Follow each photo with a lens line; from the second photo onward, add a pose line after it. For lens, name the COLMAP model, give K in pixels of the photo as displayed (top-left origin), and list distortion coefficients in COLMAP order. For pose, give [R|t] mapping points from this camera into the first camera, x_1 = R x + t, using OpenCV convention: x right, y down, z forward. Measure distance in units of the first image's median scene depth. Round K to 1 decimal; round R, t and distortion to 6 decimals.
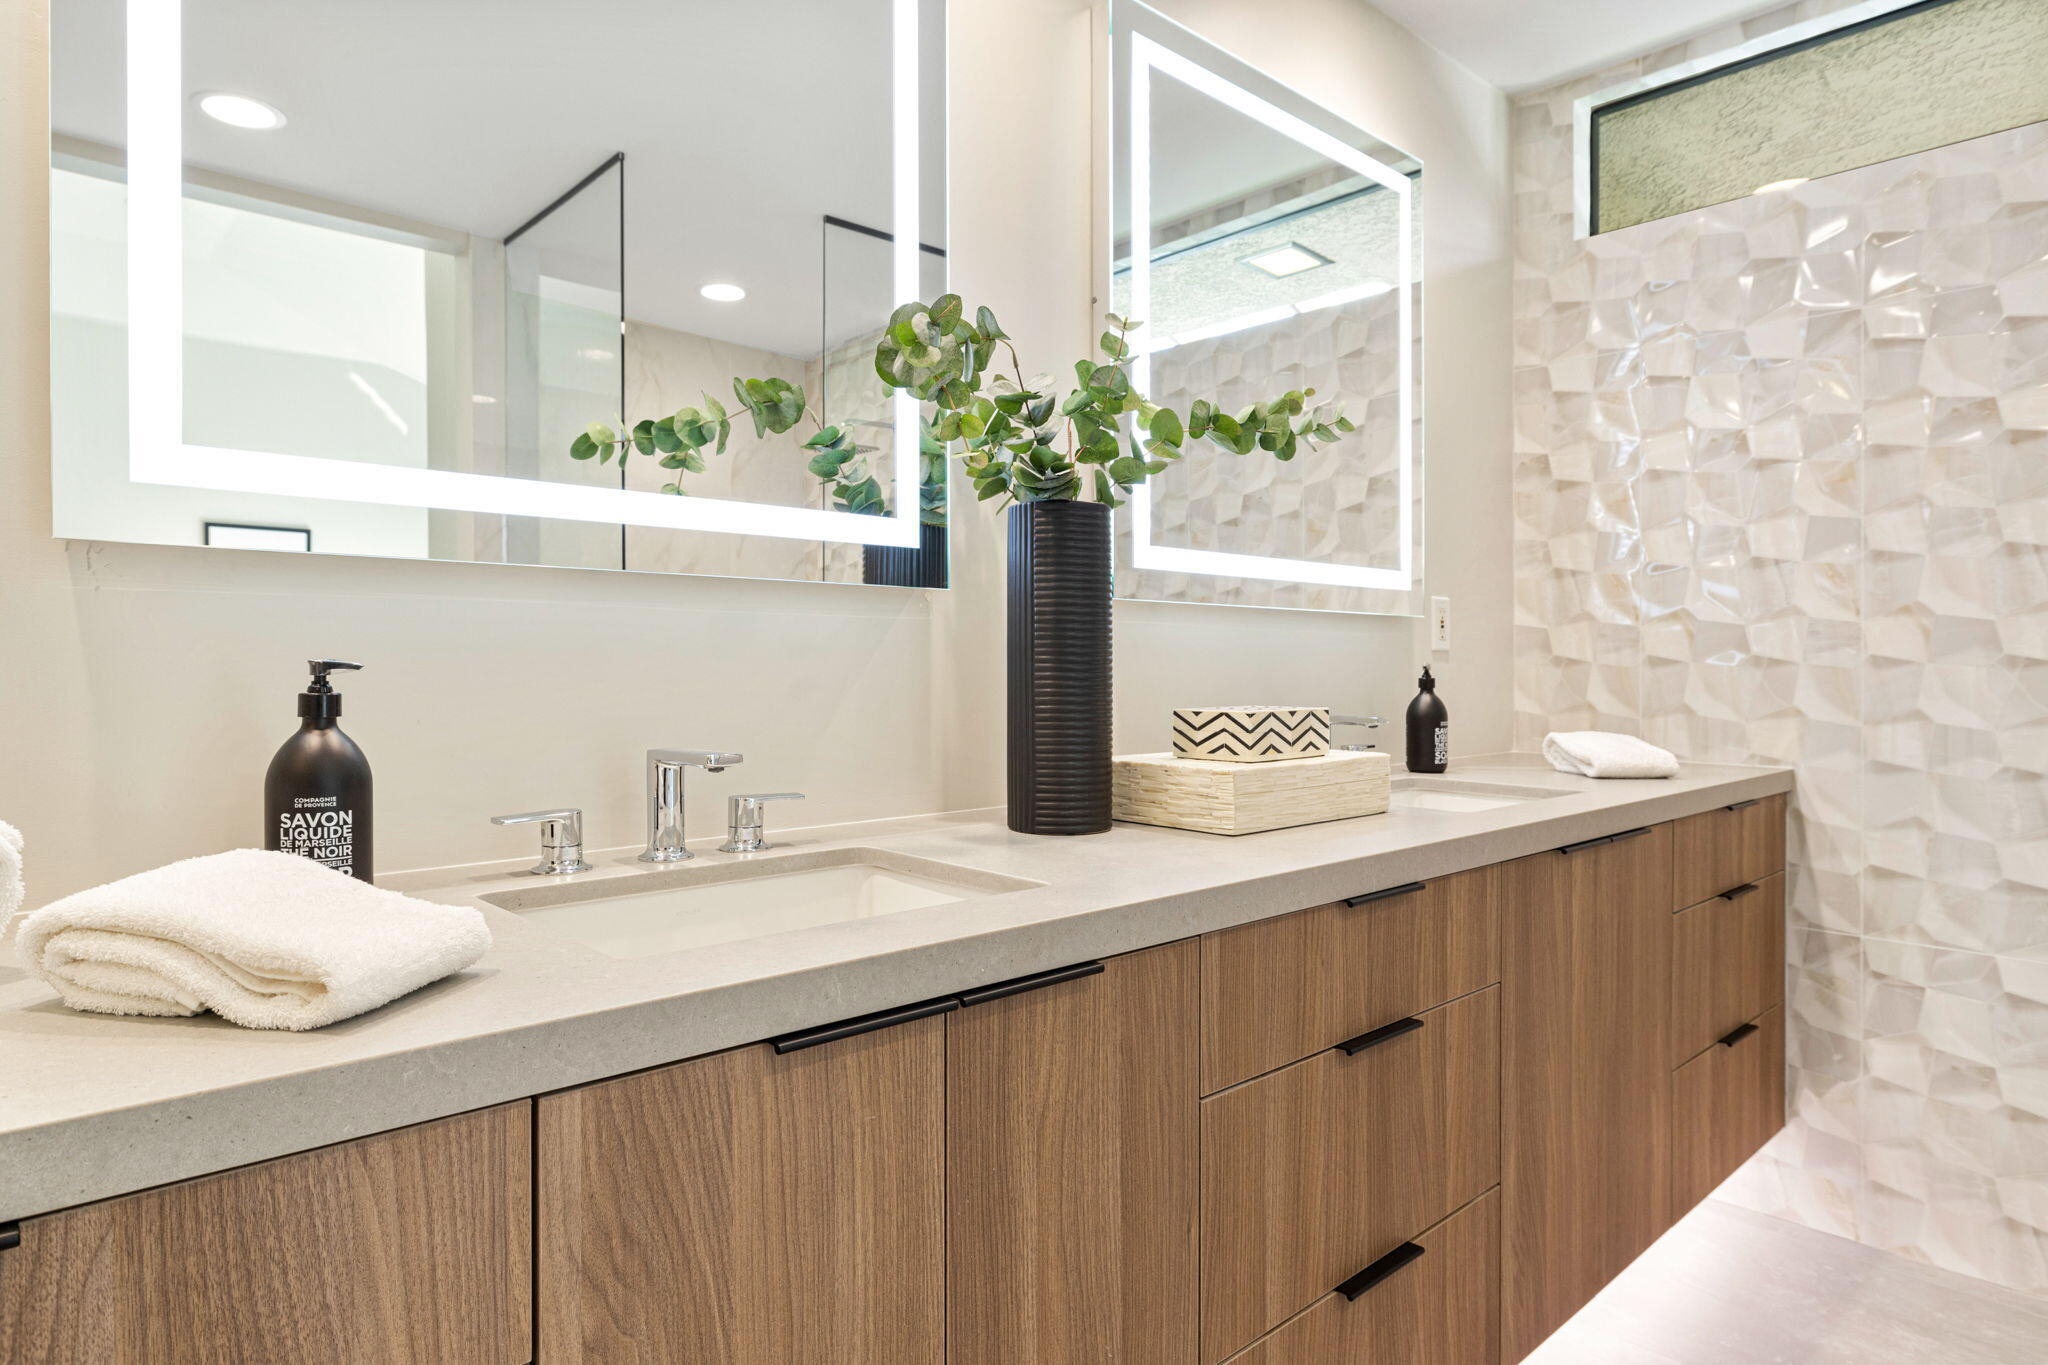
lens RADIAL K [[1228.2, 0, 1019.7], [0, 1228.2, 679.8], [0, 0, 1]] dist [0.001507, 0.000499]
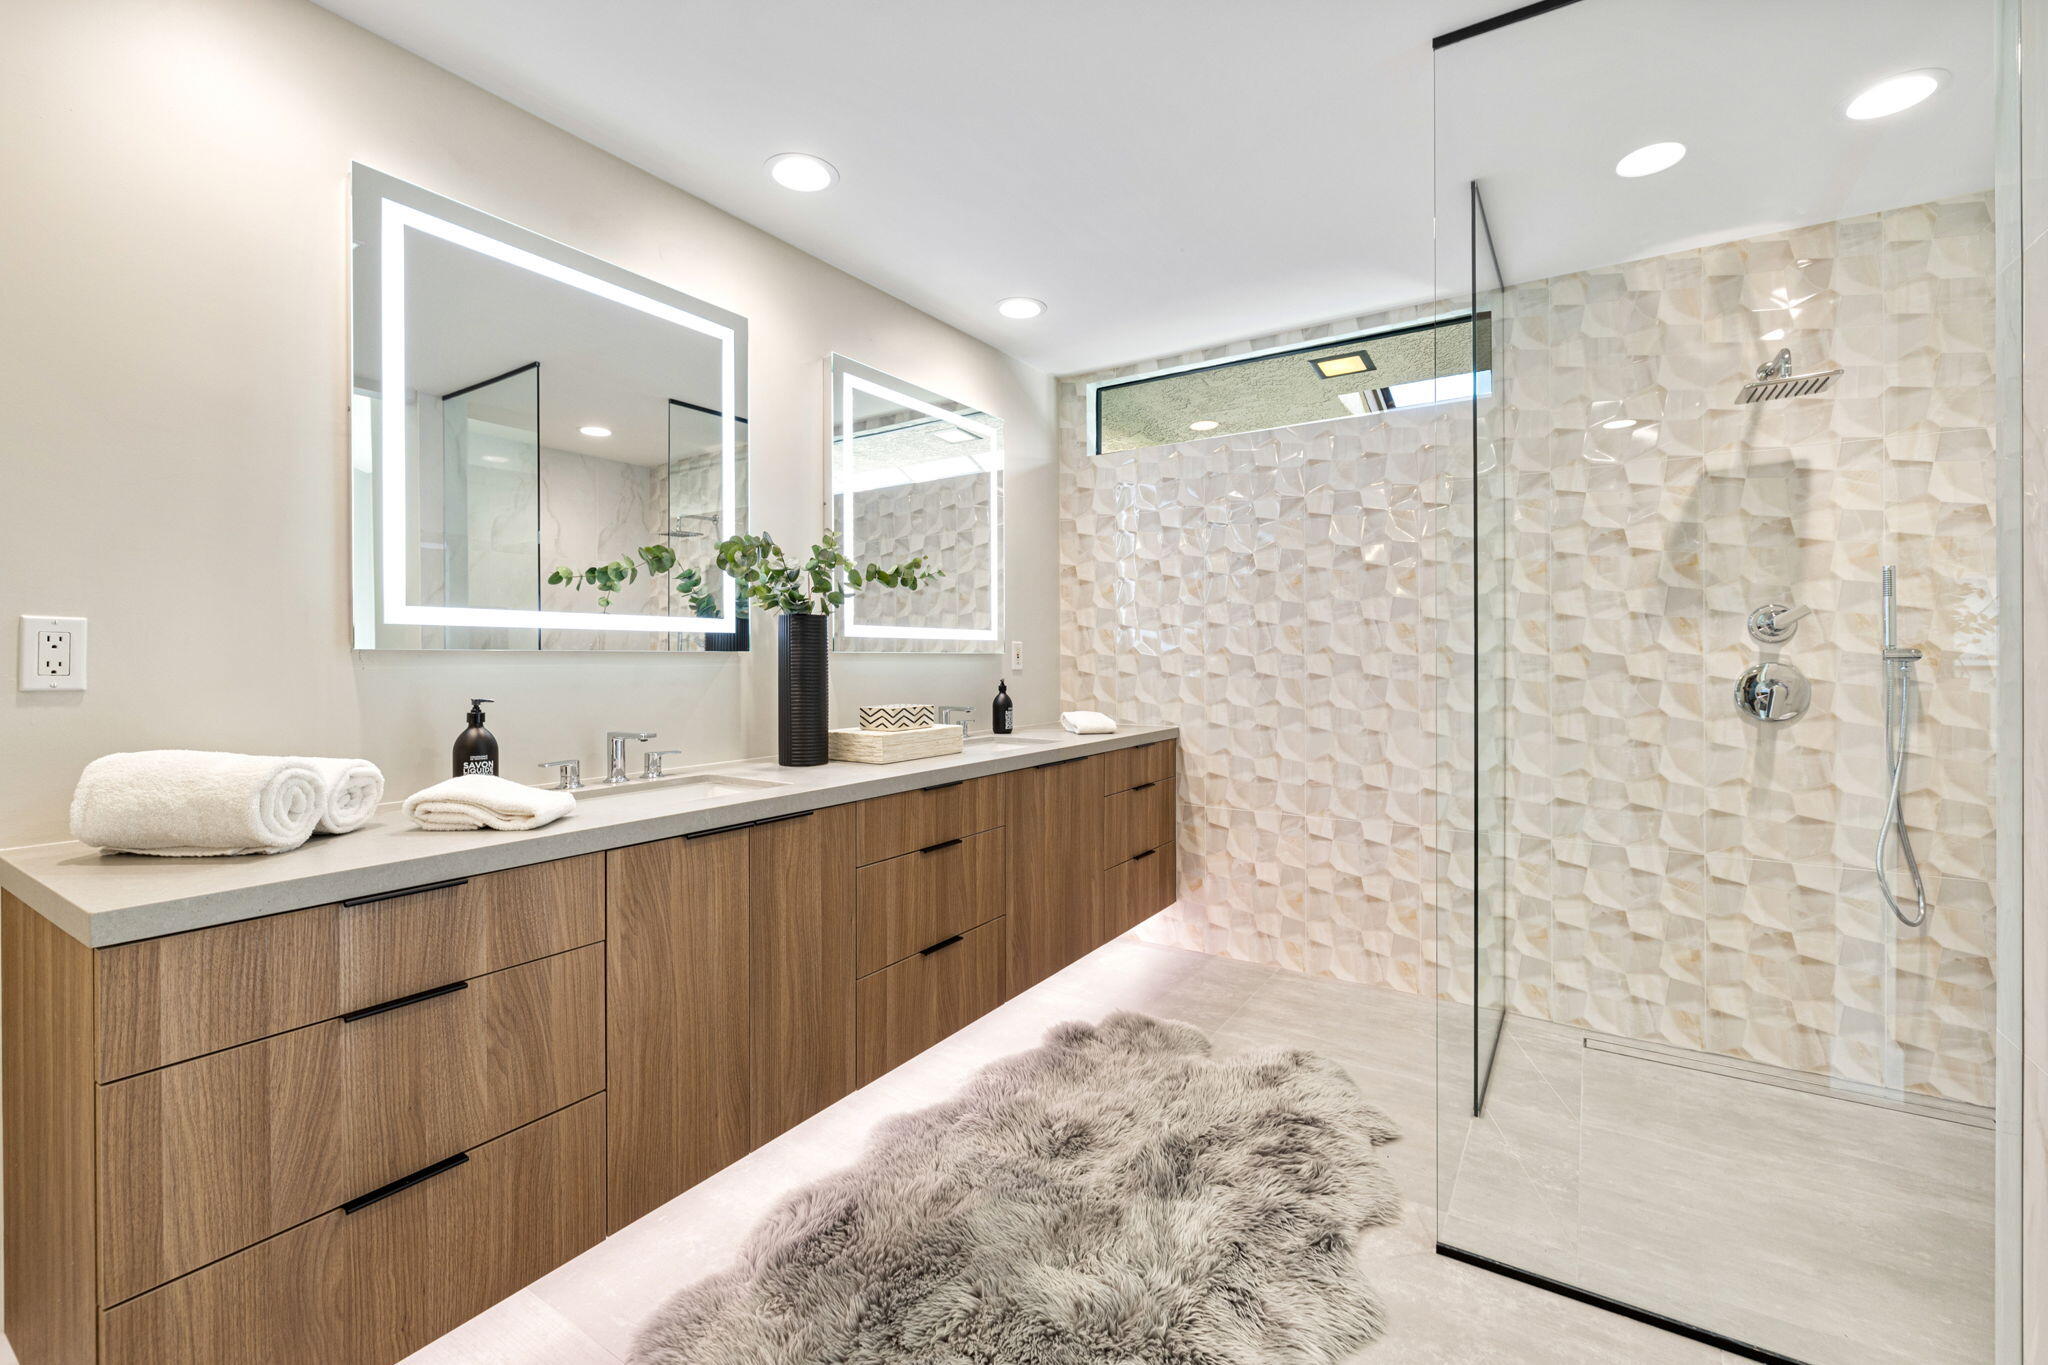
lens RADIAL K [[898.9, 0, 1029.5], [0, 898.9, 655.3], [0, 0, 1]] dist [0.000322, 0.000025]
pose [[0.970296, -0.003246, 0.241899, 0.033607], [0.006848, 0.999878, -0.014051, -0.042331], [-0.241824, 0.015290, 0.970200, -0.595110]]
